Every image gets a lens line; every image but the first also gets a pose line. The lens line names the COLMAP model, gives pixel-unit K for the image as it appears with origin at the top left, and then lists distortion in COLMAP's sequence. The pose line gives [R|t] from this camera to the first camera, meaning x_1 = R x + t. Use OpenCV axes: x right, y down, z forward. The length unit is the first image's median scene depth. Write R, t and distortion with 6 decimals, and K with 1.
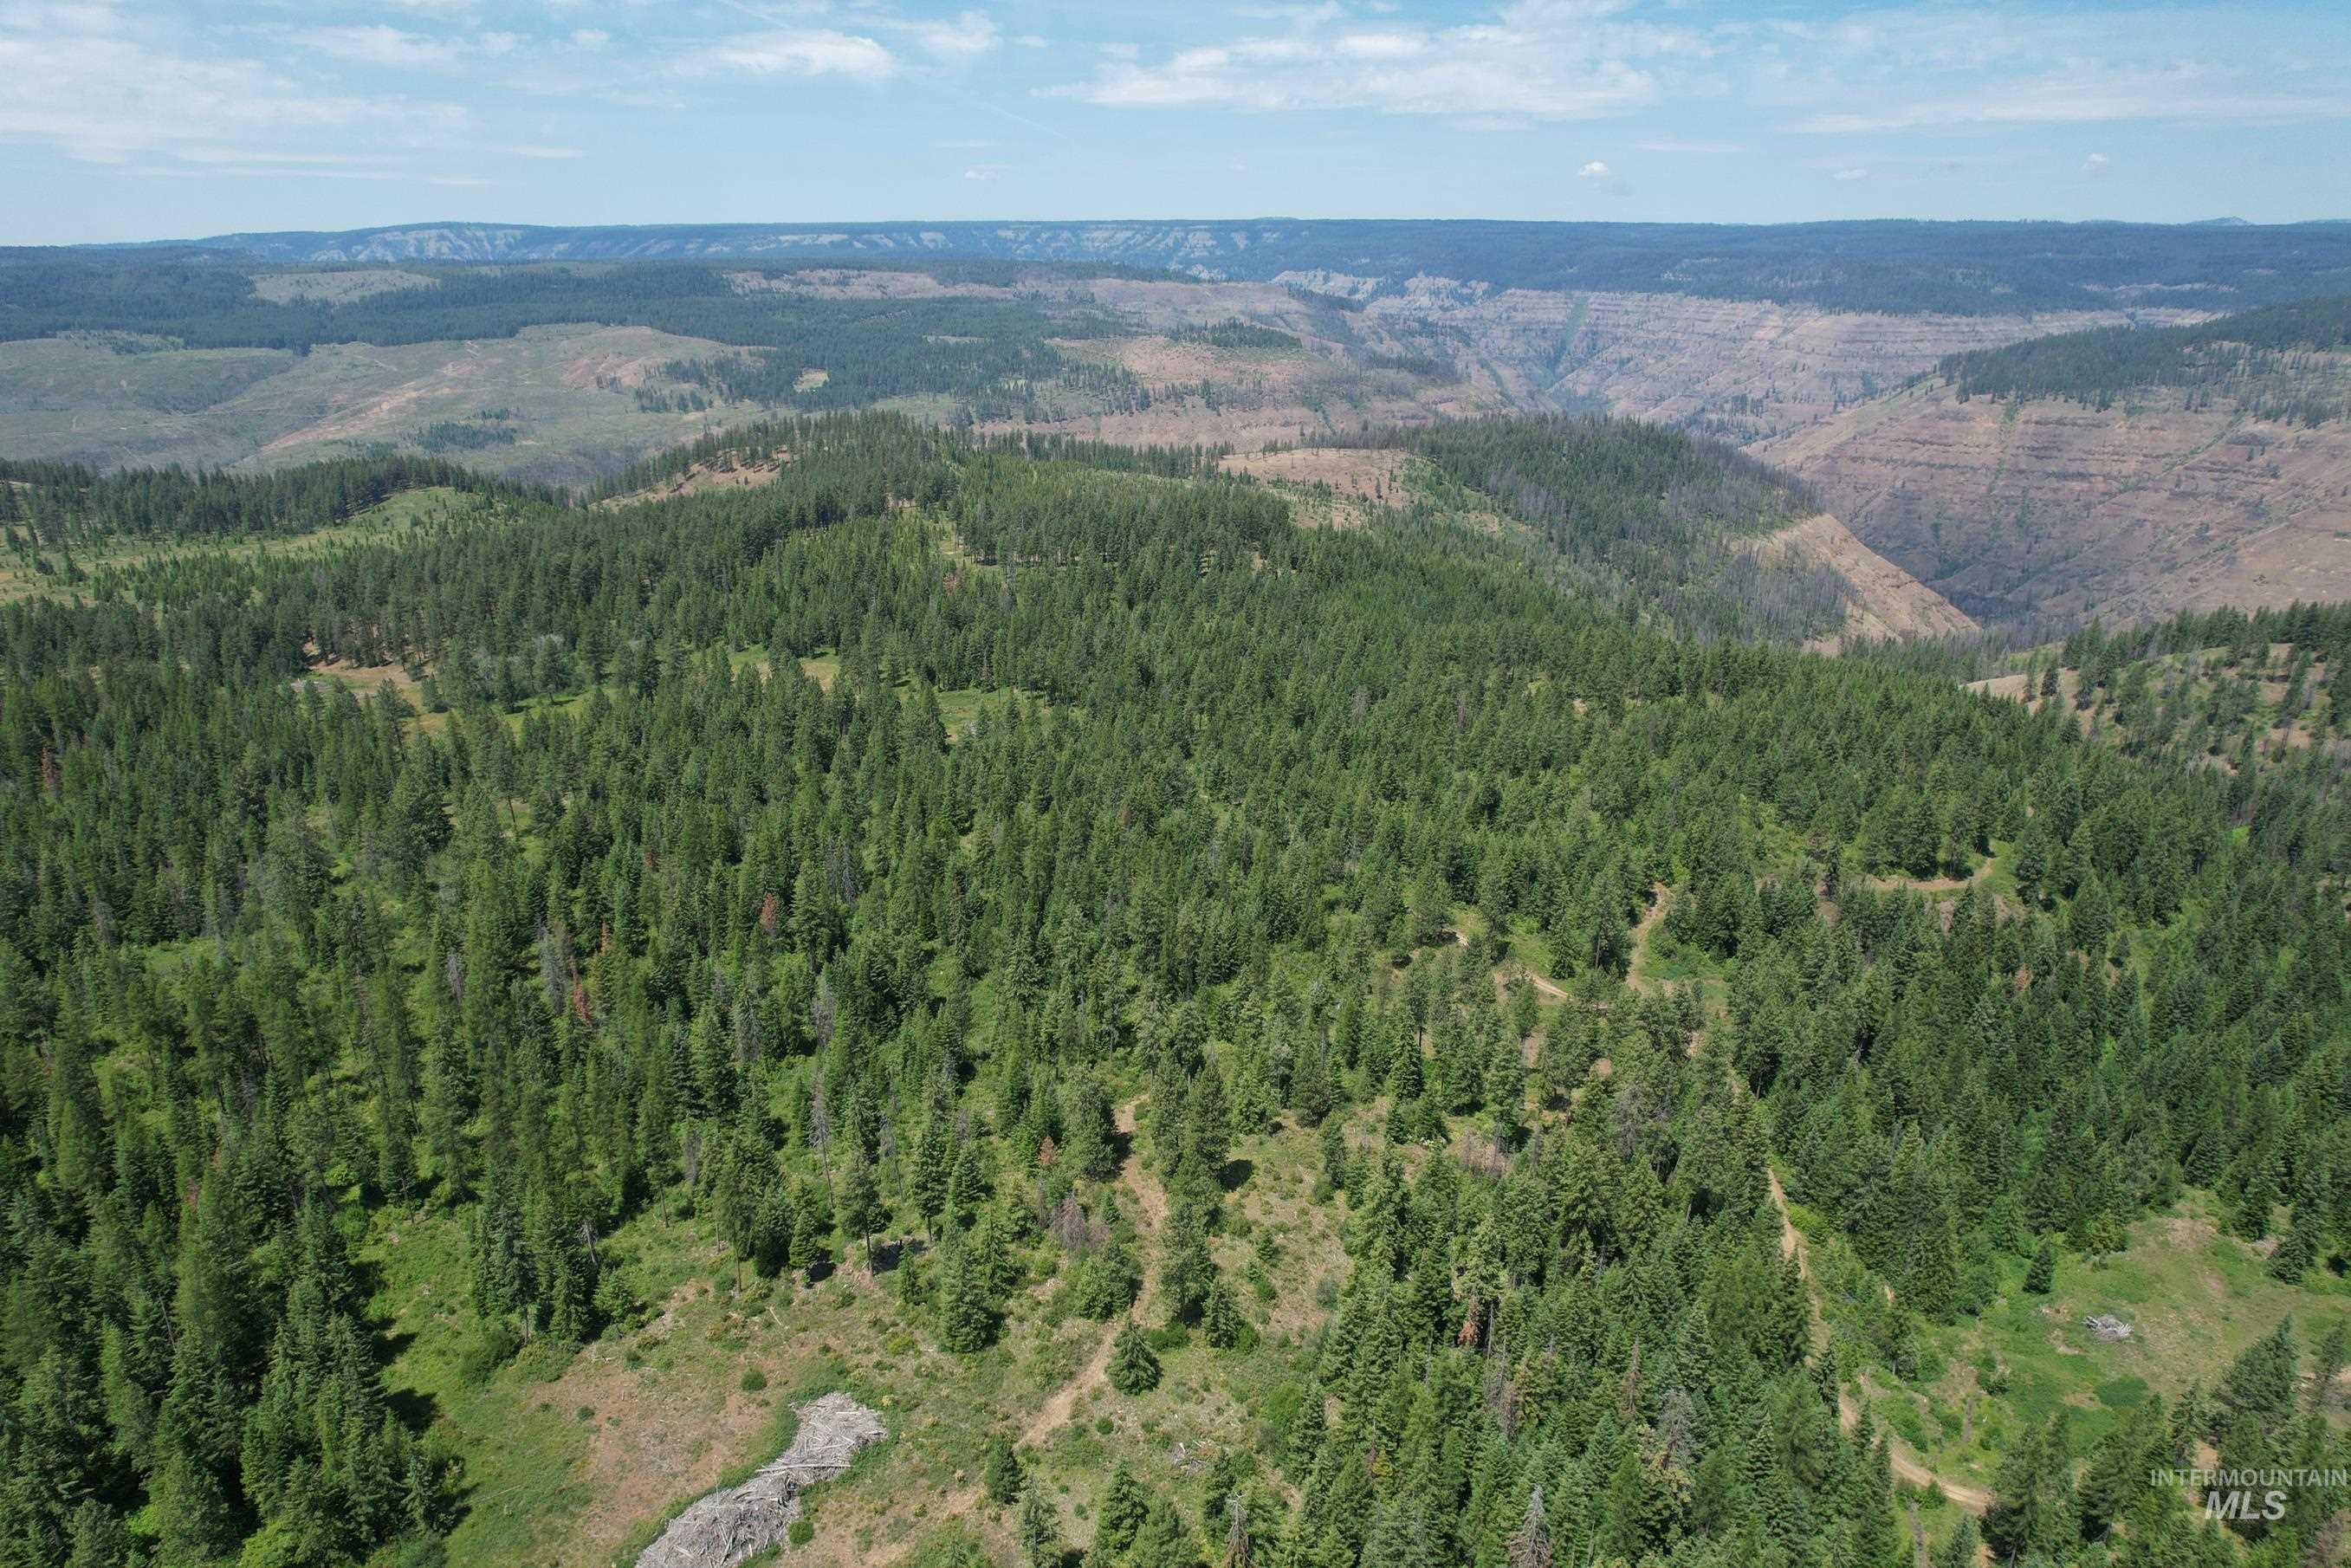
lens RADIAL K [[1491.4, 0, 1174.4], [0, 1491.4, 798.3], [0, 0, 1]] dist [-0.078757, 0.070079]
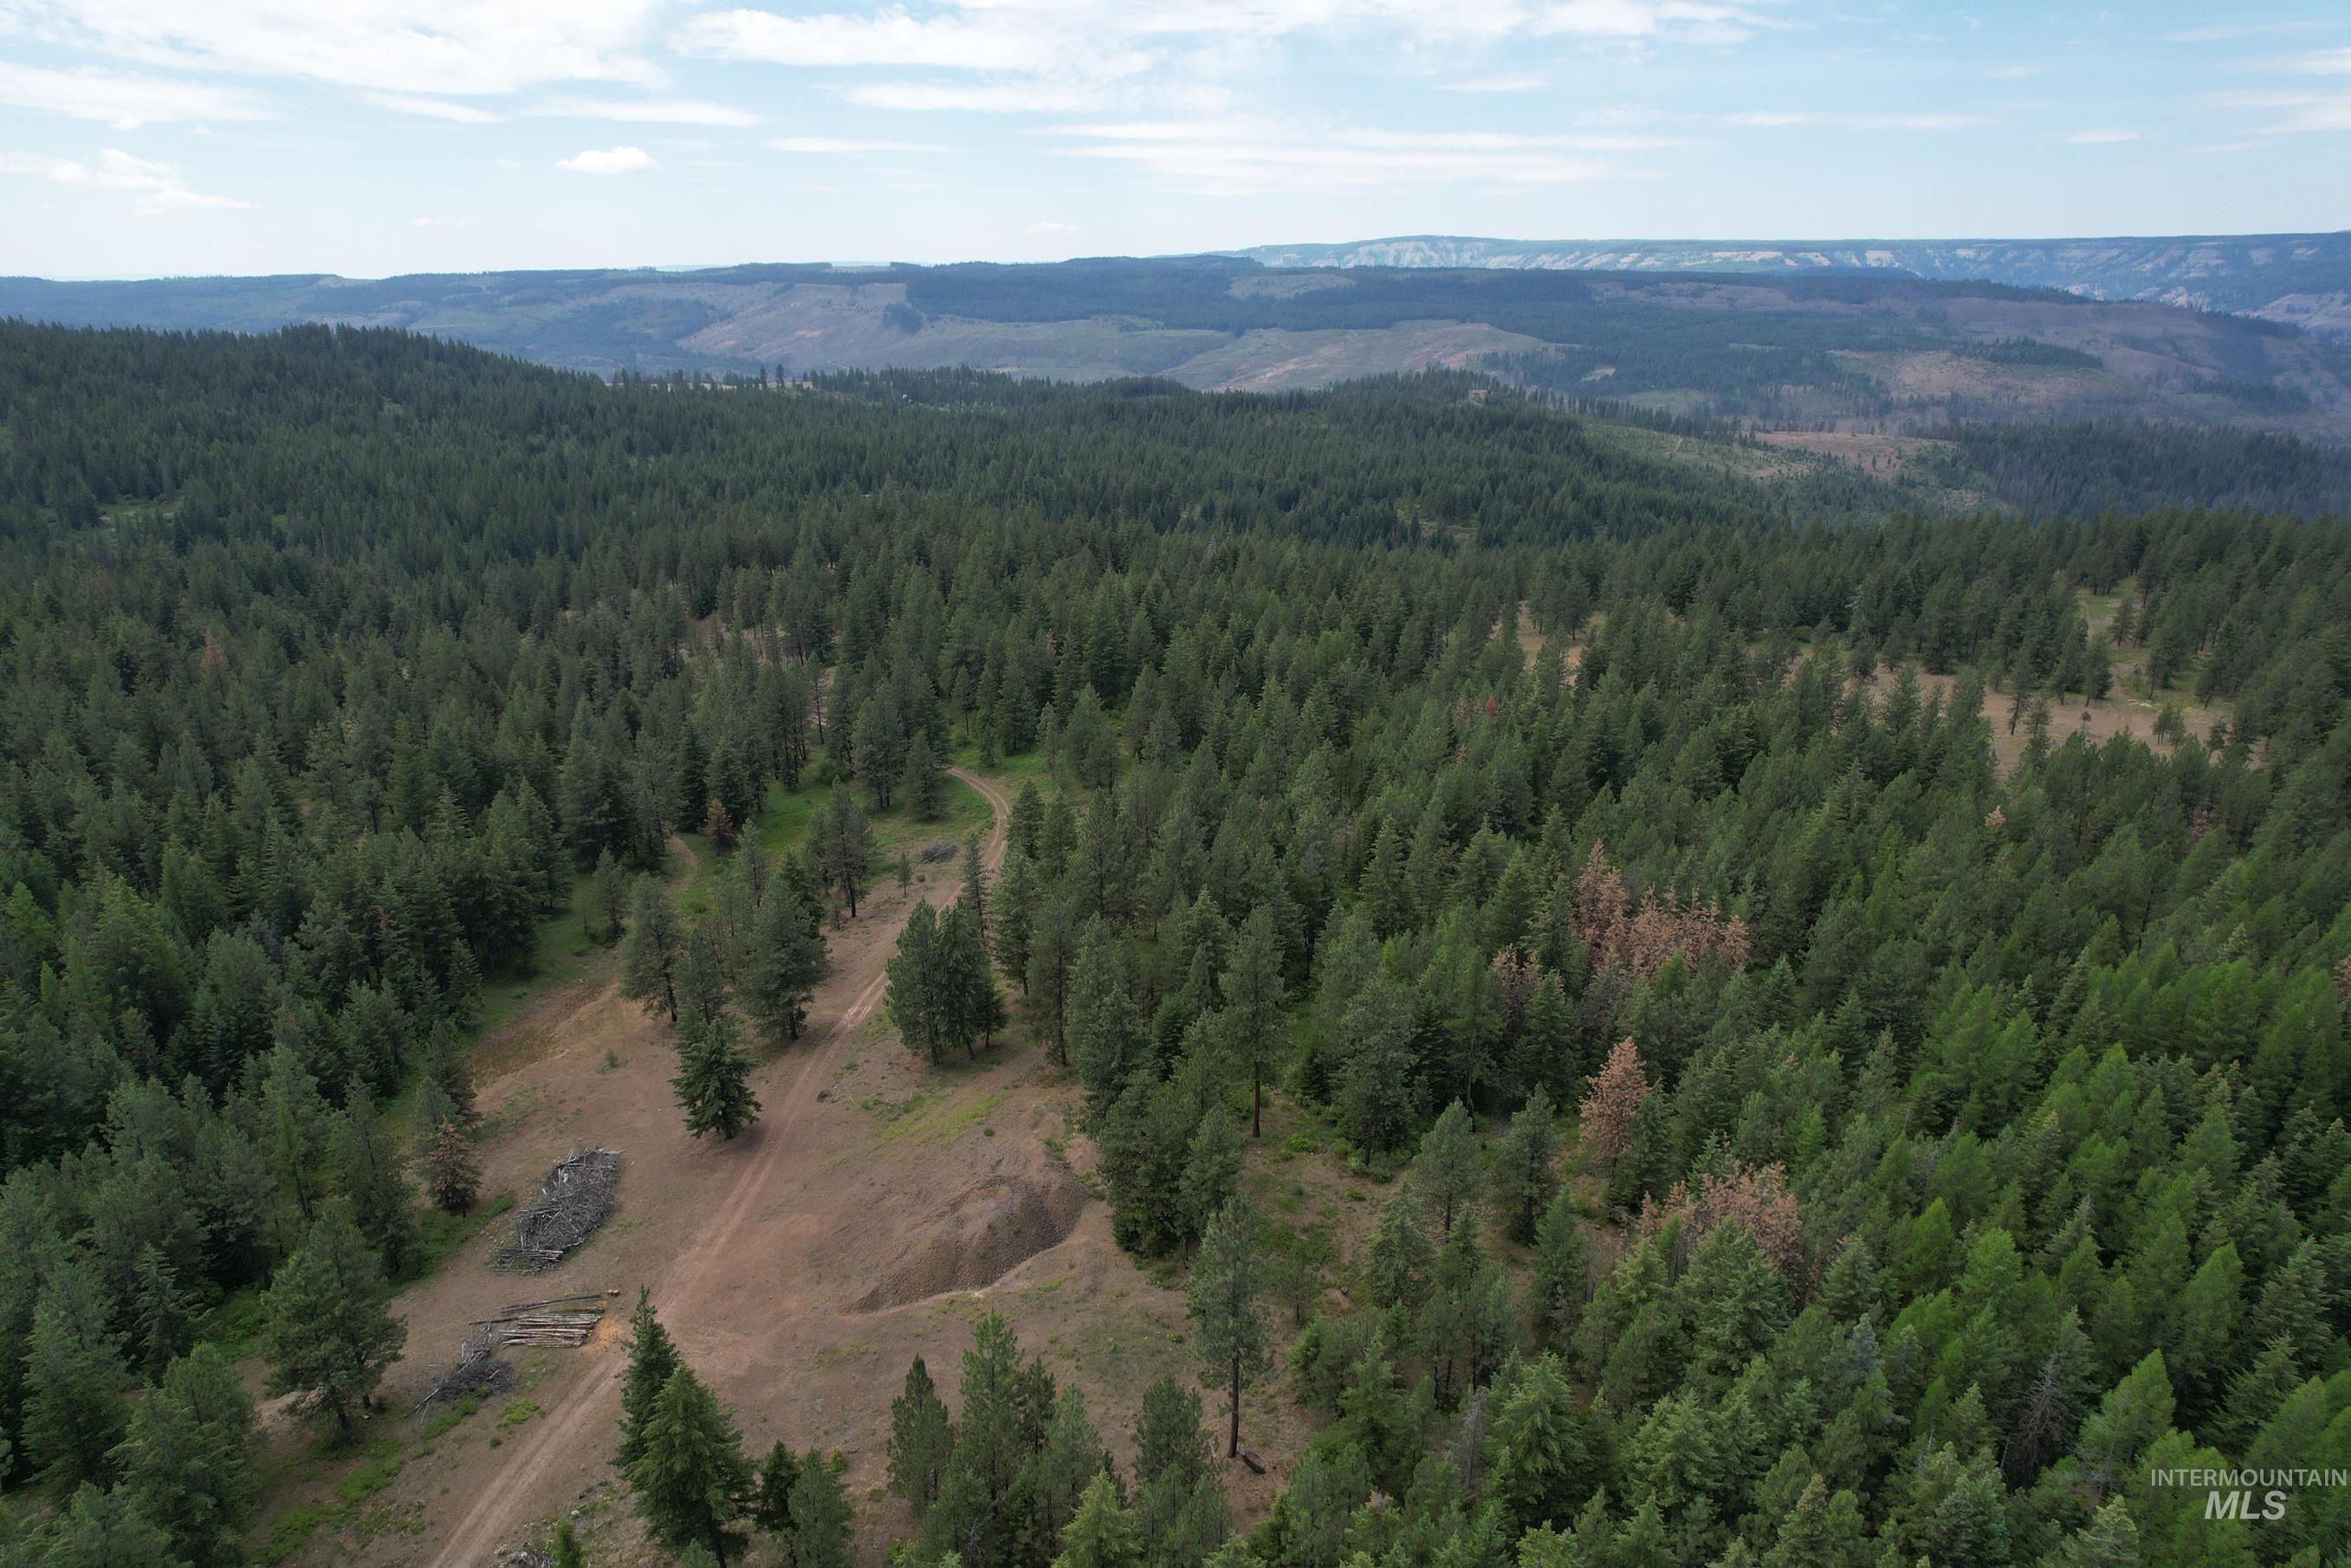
lens RADIAL K [[1491.4, 0, 1167.4], [0, 1491.4, 800.2], [0, 0, 1]] dist [-0.078757, 0.070079]
pose [[0.816137, 0.196622, -0.543379, 0.148824], [-0.201145, 0.978189, 0.051846, 0.044794], [0.541721, 0.066984, 0.837885, -0.111798]]
